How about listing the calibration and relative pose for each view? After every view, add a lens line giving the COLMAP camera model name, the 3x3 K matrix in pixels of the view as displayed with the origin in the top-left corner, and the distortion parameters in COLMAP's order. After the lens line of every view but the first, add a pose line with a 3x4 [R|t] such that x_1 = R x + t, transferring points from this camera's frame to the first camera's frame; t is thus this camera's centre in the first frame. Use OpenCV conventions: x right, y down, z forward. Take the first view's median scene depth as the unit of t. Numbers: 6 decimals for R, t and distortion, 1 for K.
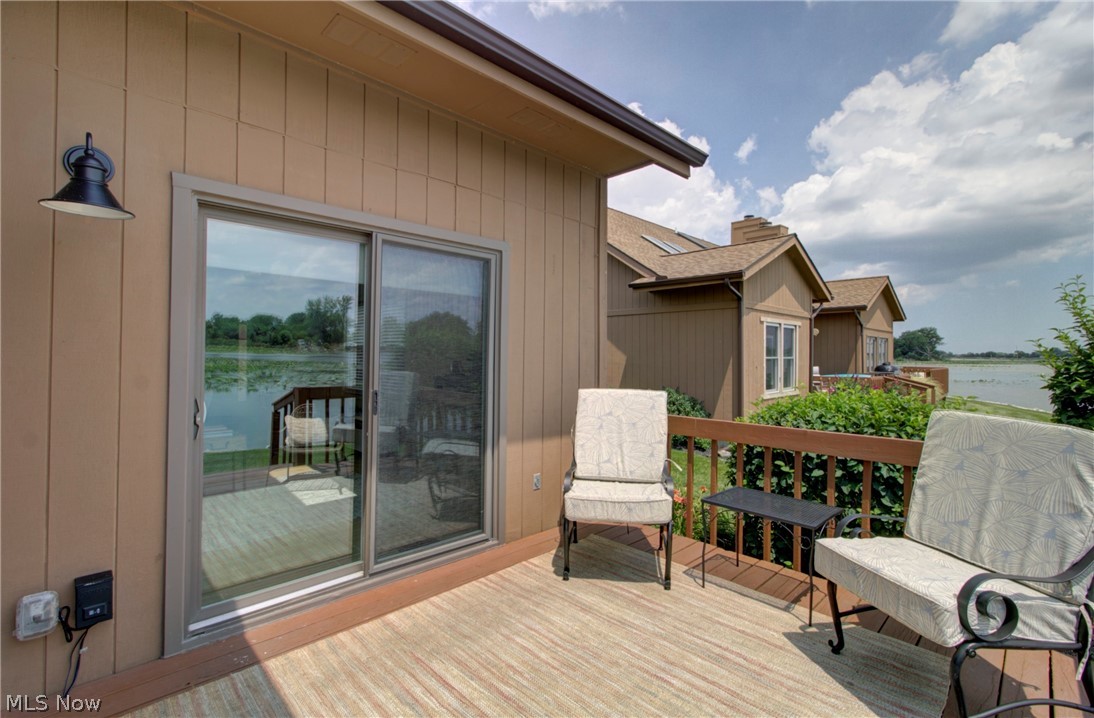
lens RADIAL K [[500.0, 0, 541.7], [0, 500.0, 350.2], [0, 0, 1]] dist [-0.020957, 0.015388]
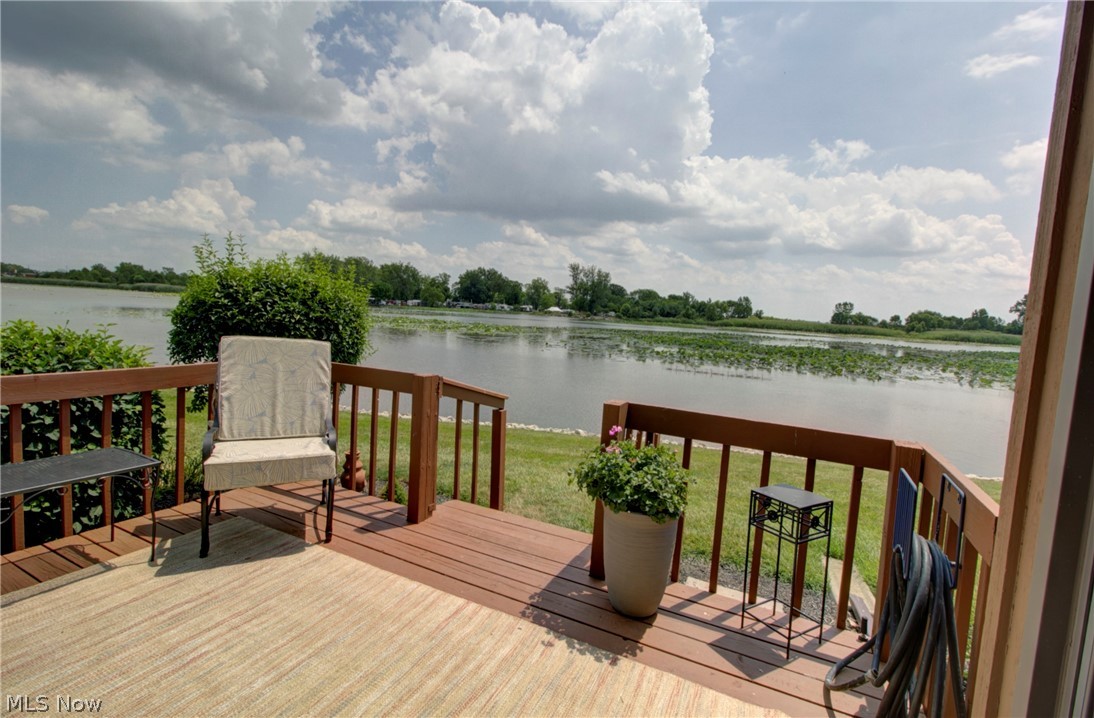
lens RADIAL K [[516.1, 0, 540.6], [0, 516.1, 355.5], [0, 0, 1]] dist [-0.002324, -0.000215]
pose [[-0.335393, -0.107162, 0.935964, -0.767439], [-0.073282, 0.993467, 0.087486, -0.007587], [-0.939224, -0.039247, -0.341055, 0.744003]]
